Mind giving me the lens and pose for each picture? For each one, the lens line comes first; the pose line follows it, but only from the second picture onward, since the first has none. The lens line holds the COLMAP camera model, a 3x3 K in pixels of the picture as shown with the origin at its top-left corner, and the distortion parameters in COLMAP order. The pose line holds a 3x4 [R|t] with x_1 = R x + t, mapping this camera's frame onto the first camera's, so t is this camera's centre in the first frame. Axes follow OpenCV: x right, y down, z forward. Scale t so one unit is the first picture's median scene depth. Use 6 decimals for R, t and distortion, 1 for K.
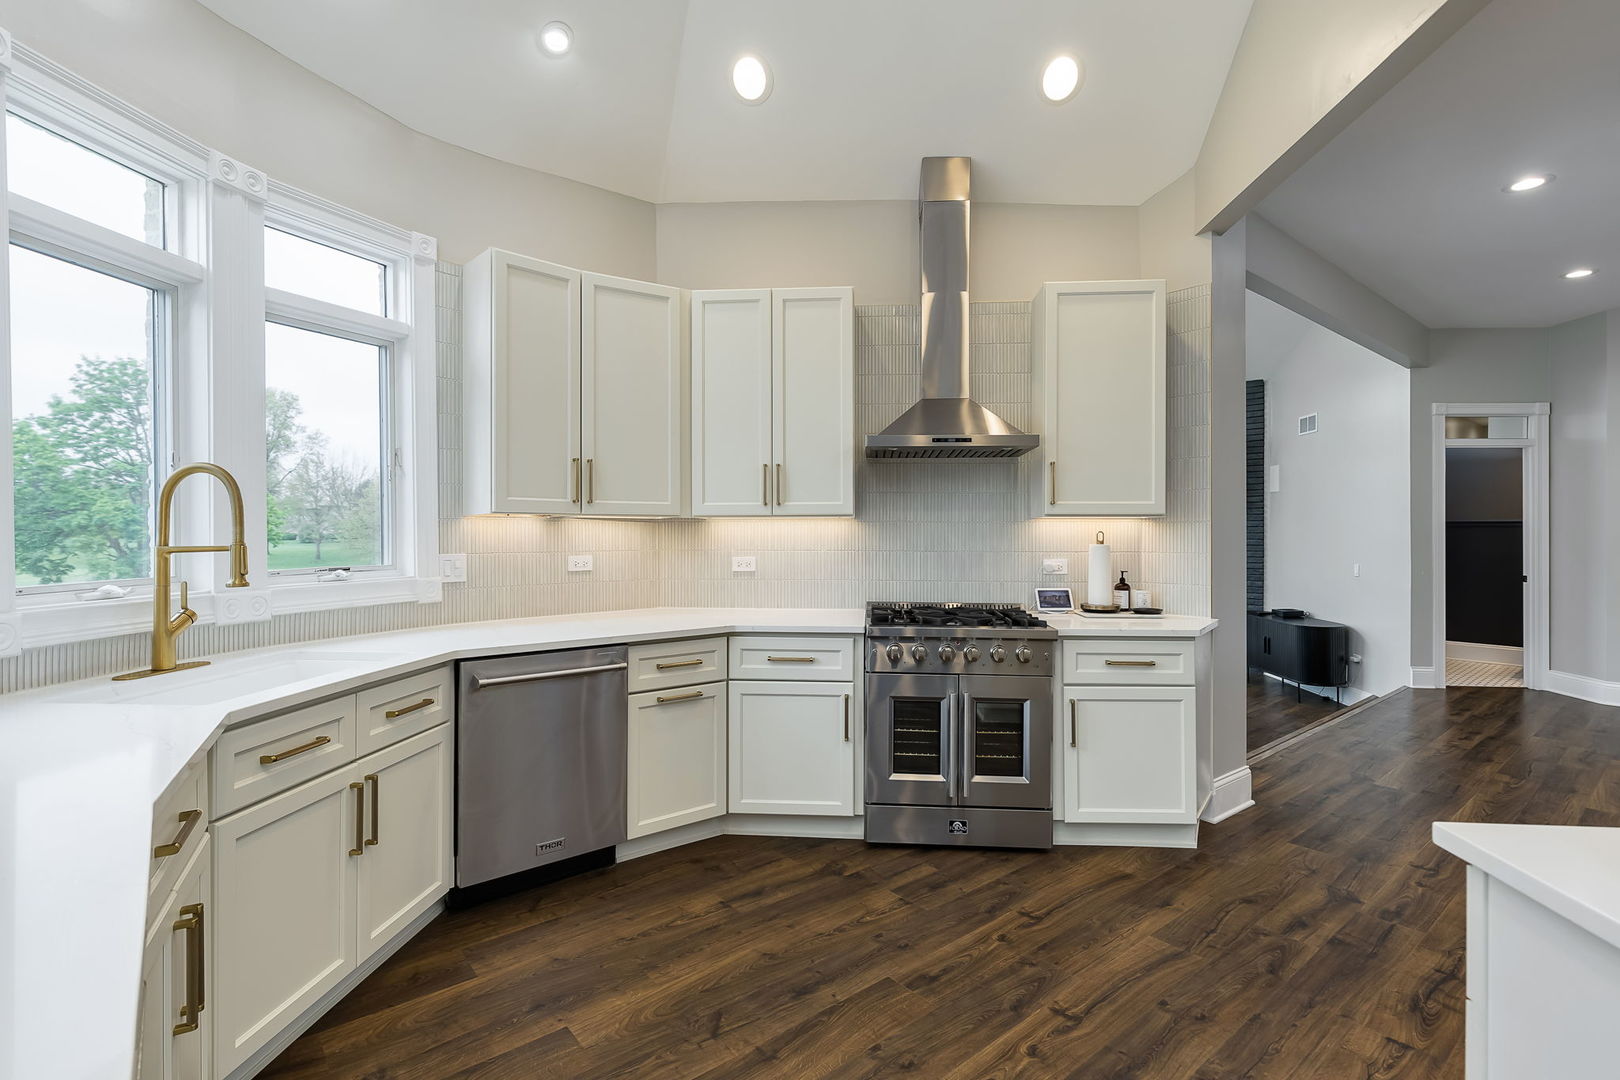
lens RADIAL K [[771.6, 0, 815.3], [0, 771.6, 532.3], [0, 0, 1]] dist [-0.013696, -0.000453]
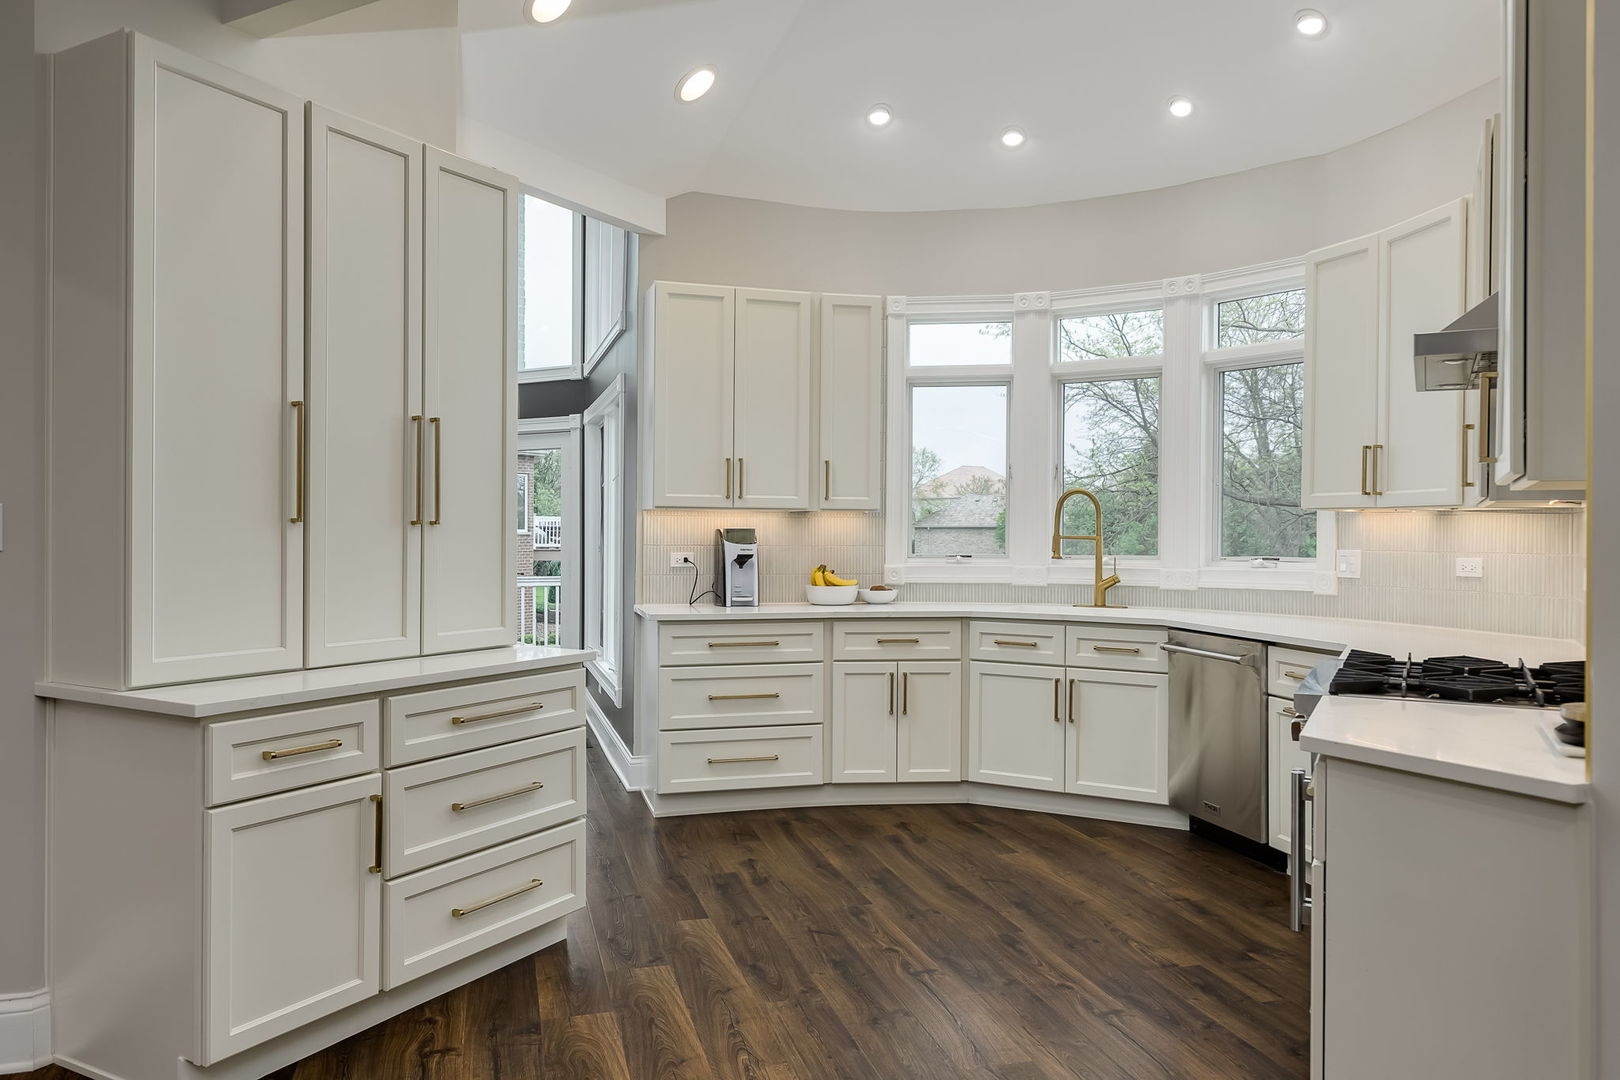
lens RADIAL K [[1157.5, 0, 811.7], [0, 1157.5, 538.1], [0, 0, 1]] dist [-0.001096, -0.000359]
pose [[-0.418357, 0.006376, -0.908260, 1.572056], [-0.000985, 0.999972, 0.007473, 0.001596], [0.908282, 0.004021, -0.418339, 1.288286]]
